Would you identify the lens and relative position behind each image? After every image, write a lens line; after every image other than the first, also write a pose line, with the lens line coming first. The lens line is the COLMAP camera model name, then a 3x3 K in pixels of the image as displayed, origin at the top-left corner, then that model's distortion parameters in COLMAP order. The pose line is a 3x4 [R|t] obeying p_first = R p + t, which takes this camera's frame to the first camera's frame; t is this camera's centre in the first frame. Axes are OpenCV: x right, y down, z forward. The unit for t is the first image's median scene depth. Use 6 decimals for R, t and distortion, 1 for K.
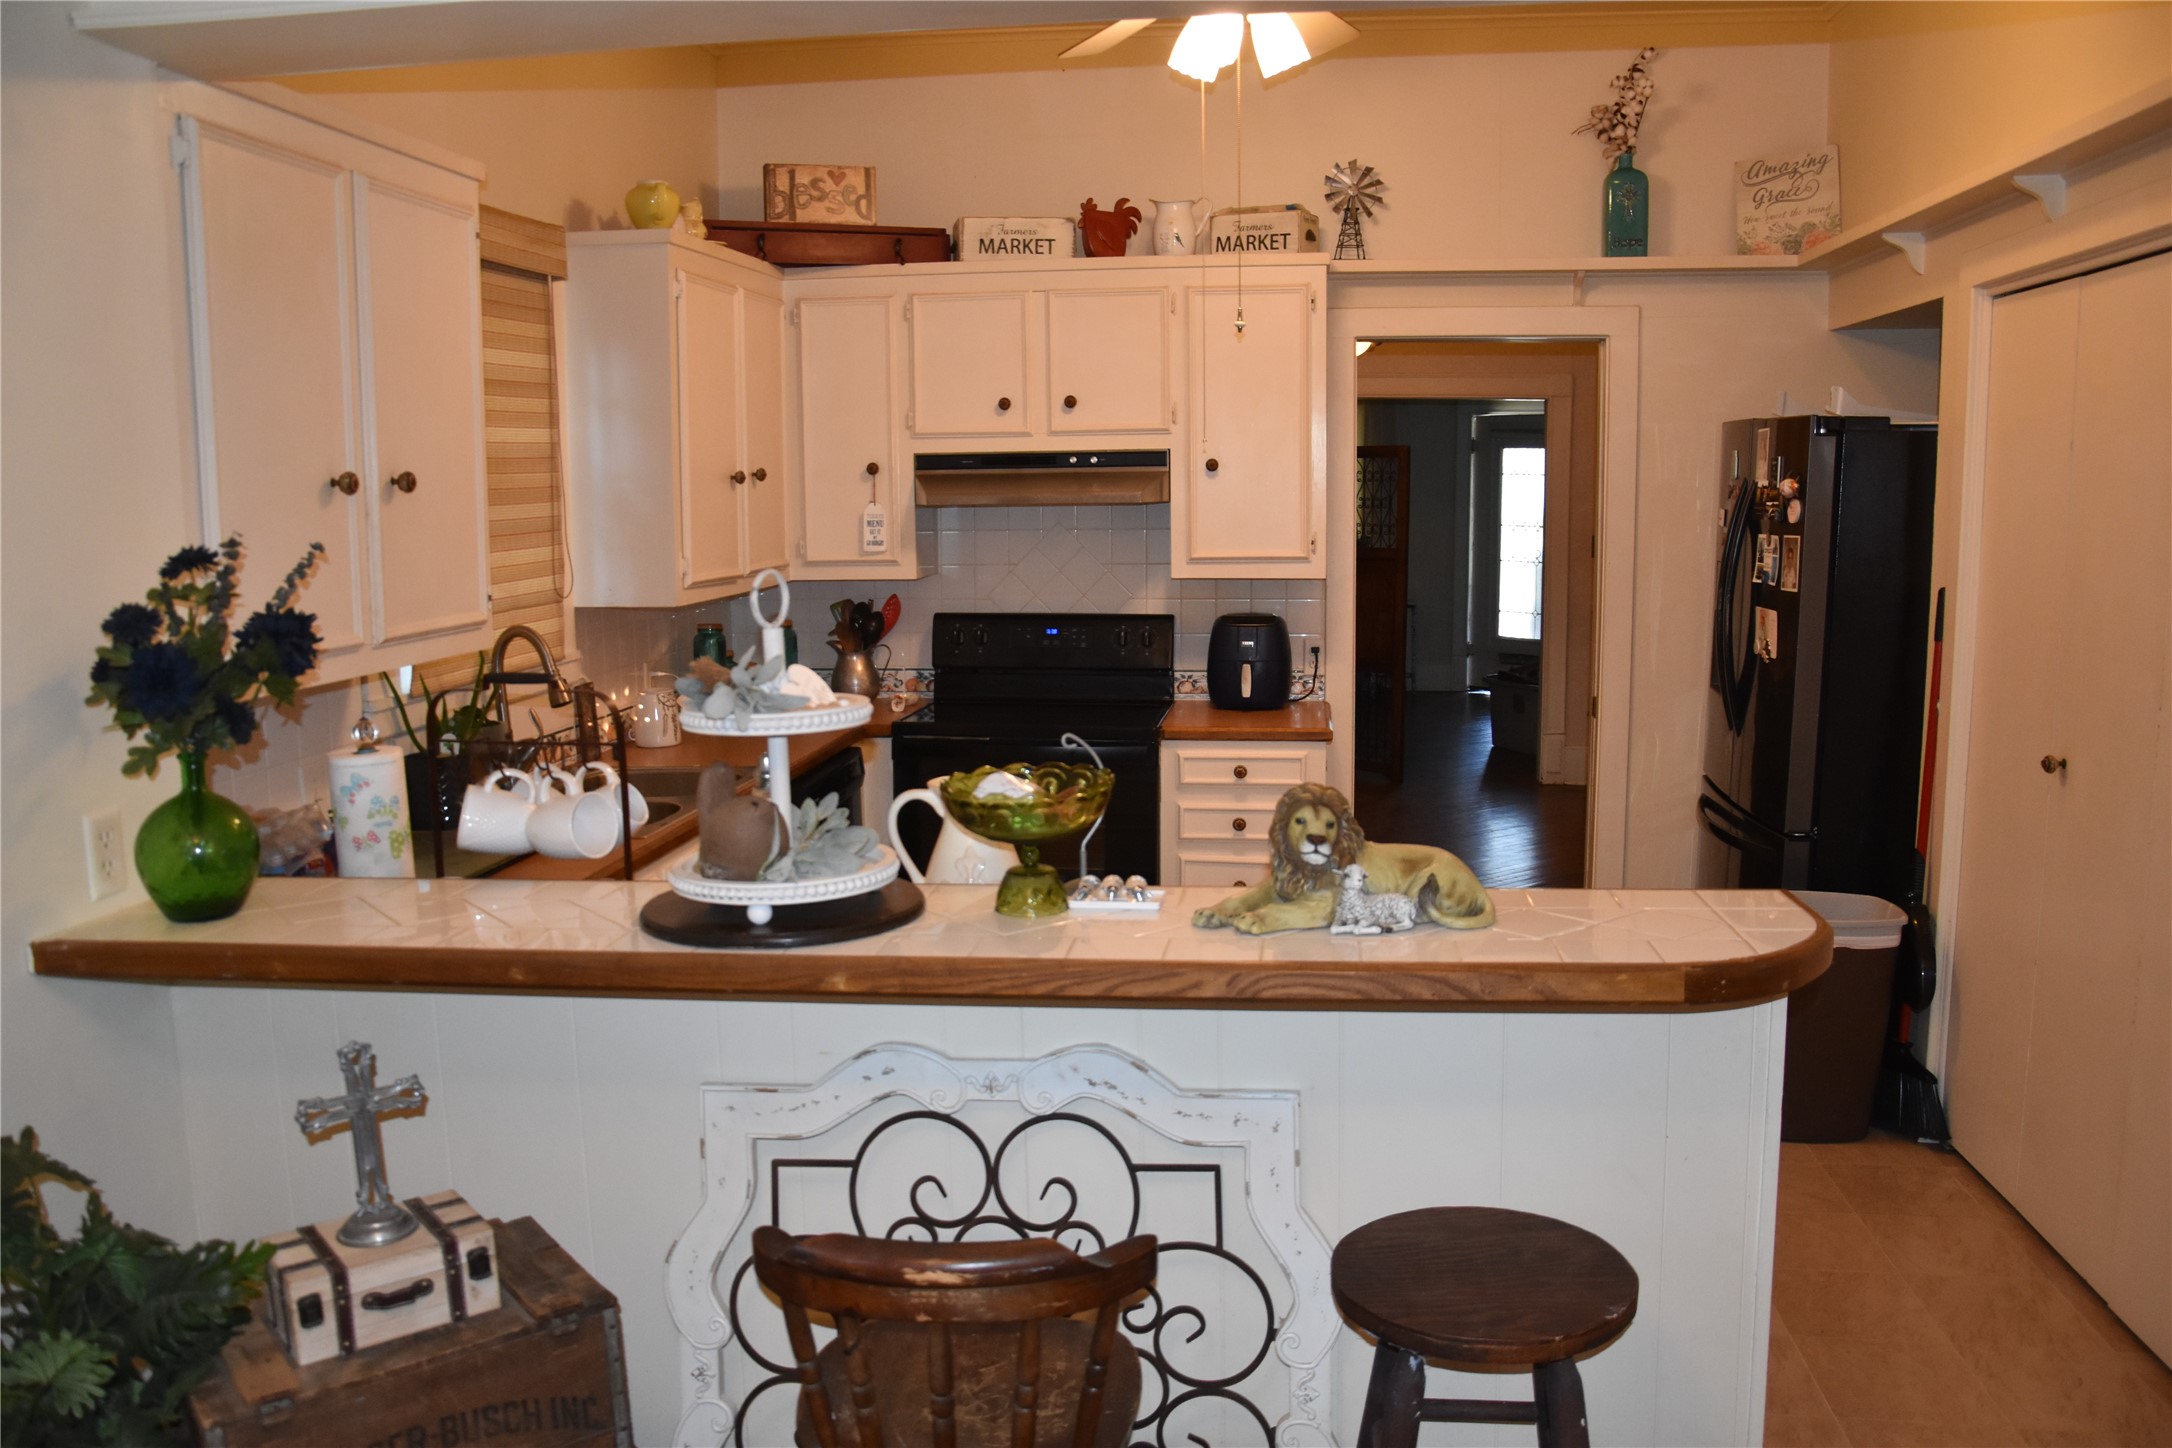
lens RADIAL K [[1719.9, 0, 1070.5], [0, 1719.9, 726.7], [0, 0, 1]] dist [-0.144049, 0.101328]
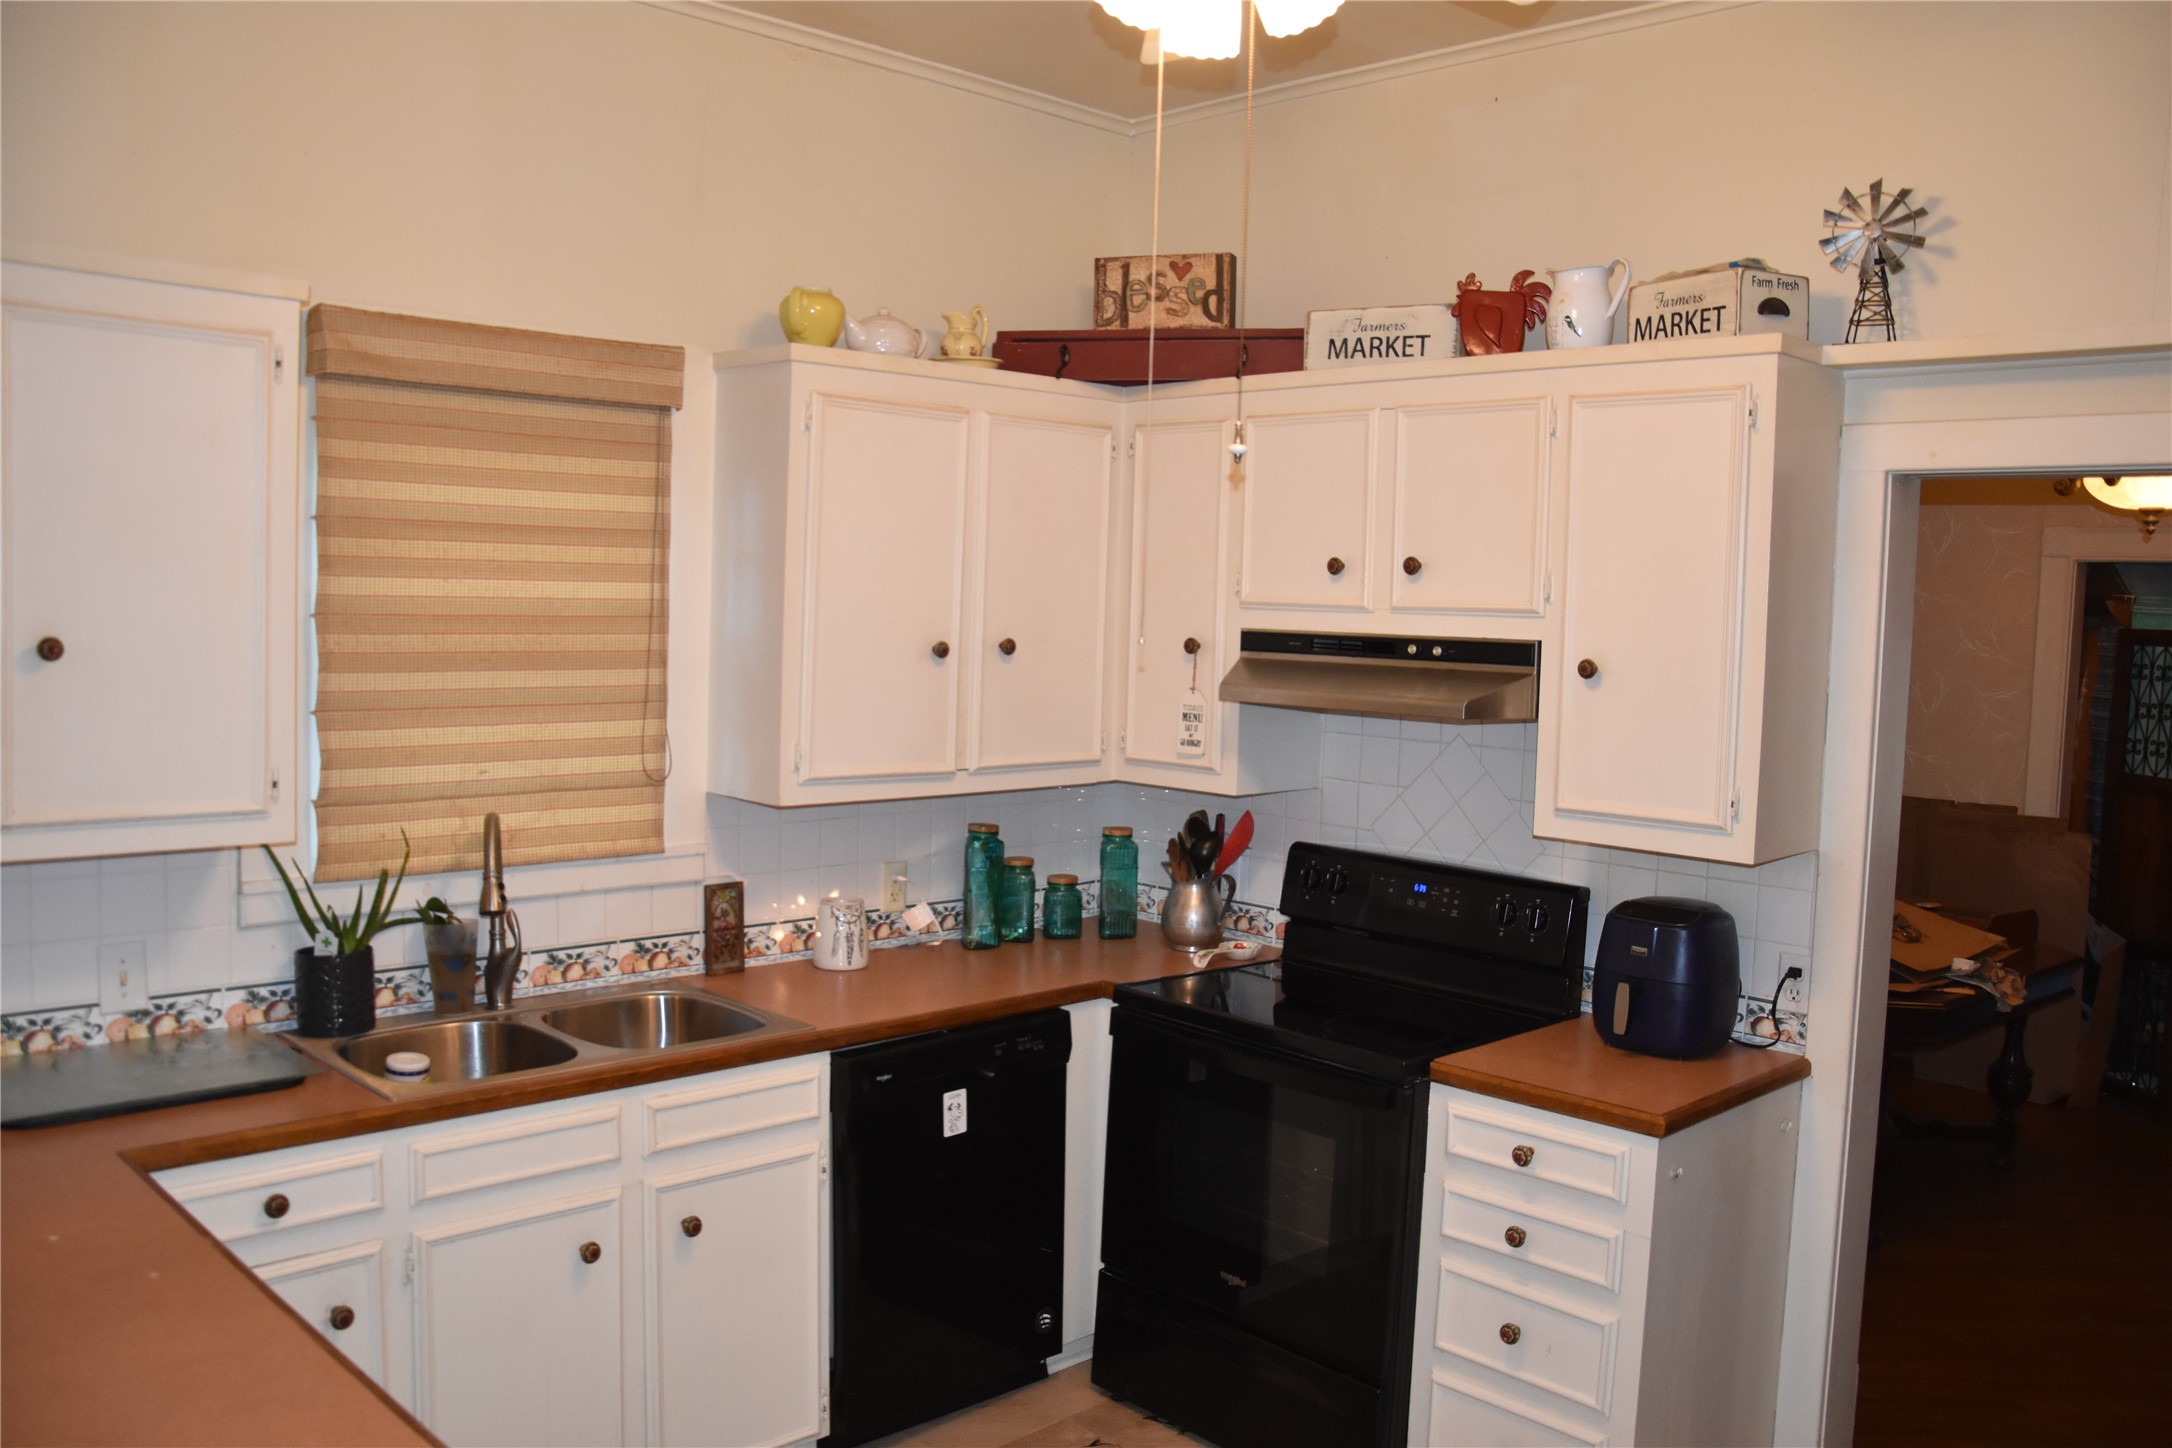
lens RADIAL K [[1719.9, 0, 1105.2], [0, 1719.9, 740.9], [0, 0, 1]] dist [-0.144049, 0.101328]
pose [[0.786647, 0.084797, -0.611553, 0.330490], [-0.127847, 0.991427, -0.026981, -0.084596], [0.604022, 0.099409, 0.790744, 0.382716]]
